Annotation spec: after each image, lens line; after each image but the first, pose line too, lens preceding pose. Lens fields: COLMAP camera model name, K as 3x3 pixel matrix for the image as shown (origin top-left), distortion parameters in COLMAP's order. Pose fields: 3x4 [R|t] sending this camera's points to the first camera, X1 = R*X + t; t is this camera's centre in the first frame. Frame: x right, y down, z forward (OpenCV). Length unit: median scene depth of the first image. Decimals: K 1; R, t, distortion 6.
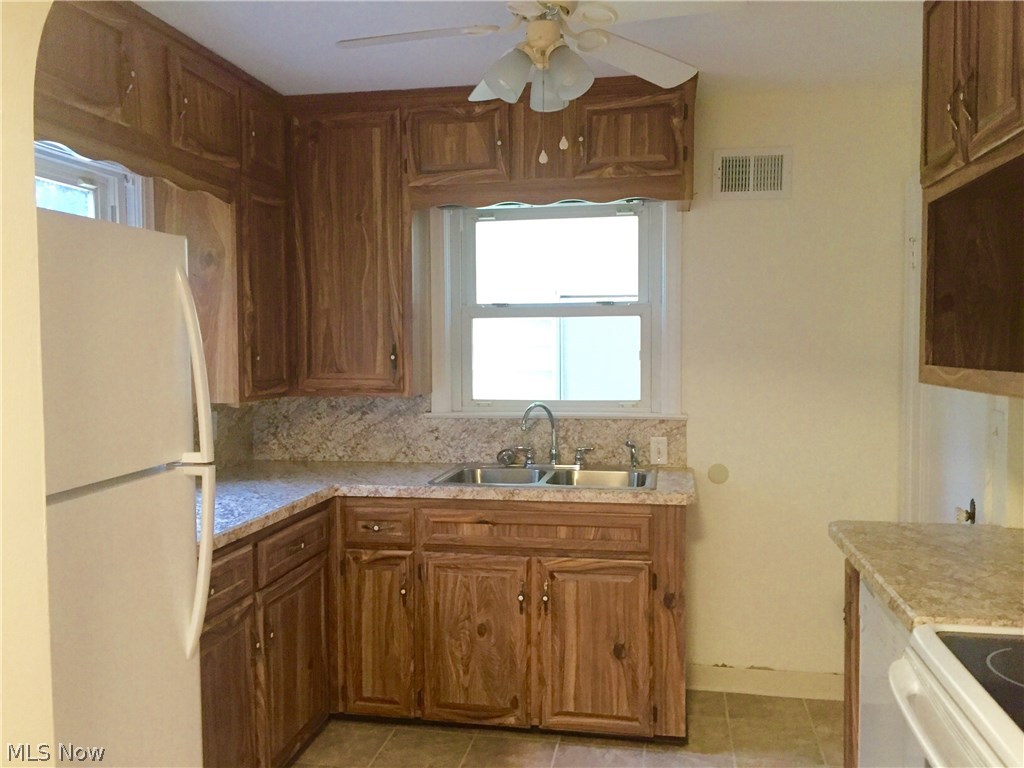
lens RADIAL K [[847.2, 0, 509.9], [0, 847.2, 383.1], [0, 0, 1]] dist [0.031247, -0.066485]
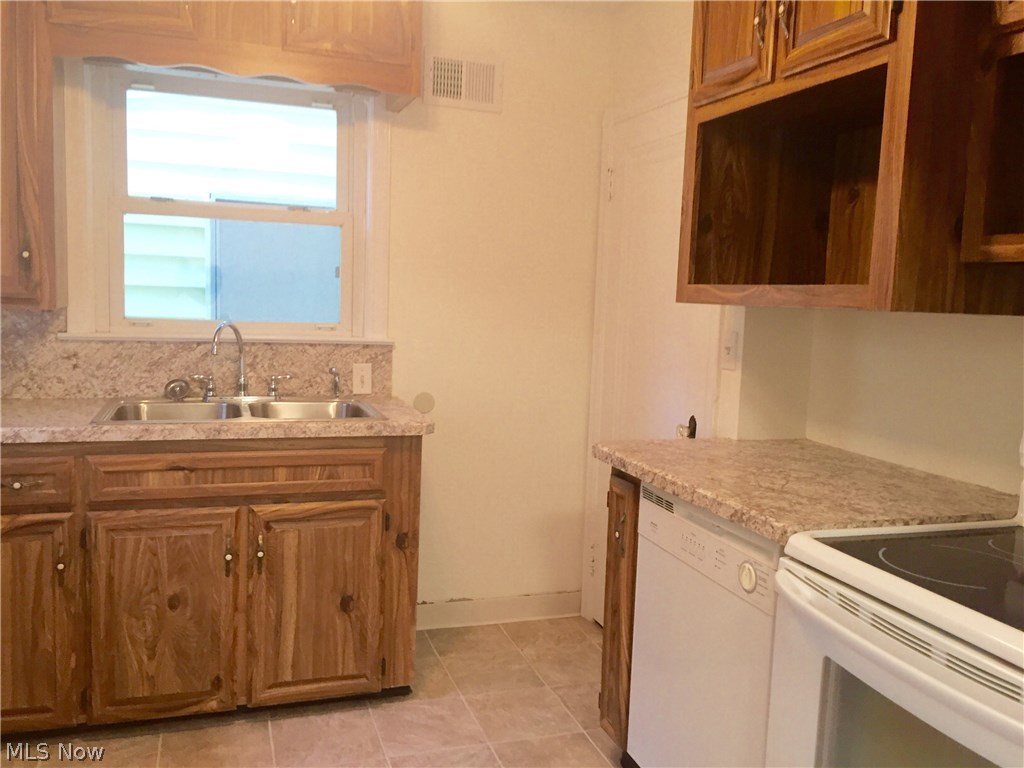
lens RADIAL K [[847.2, 0, 516.3], [0, 847.2, 381.9], [0, 0, 1]] dist [0.031247, -0.066485]
pose [[0.869434, -0.011688, 0.493911, -0.145022], [-0.021701, 0.997852, 0.061814, 0.027177], [-0.493573, -0.064461, 0.867312, 0.159315]]
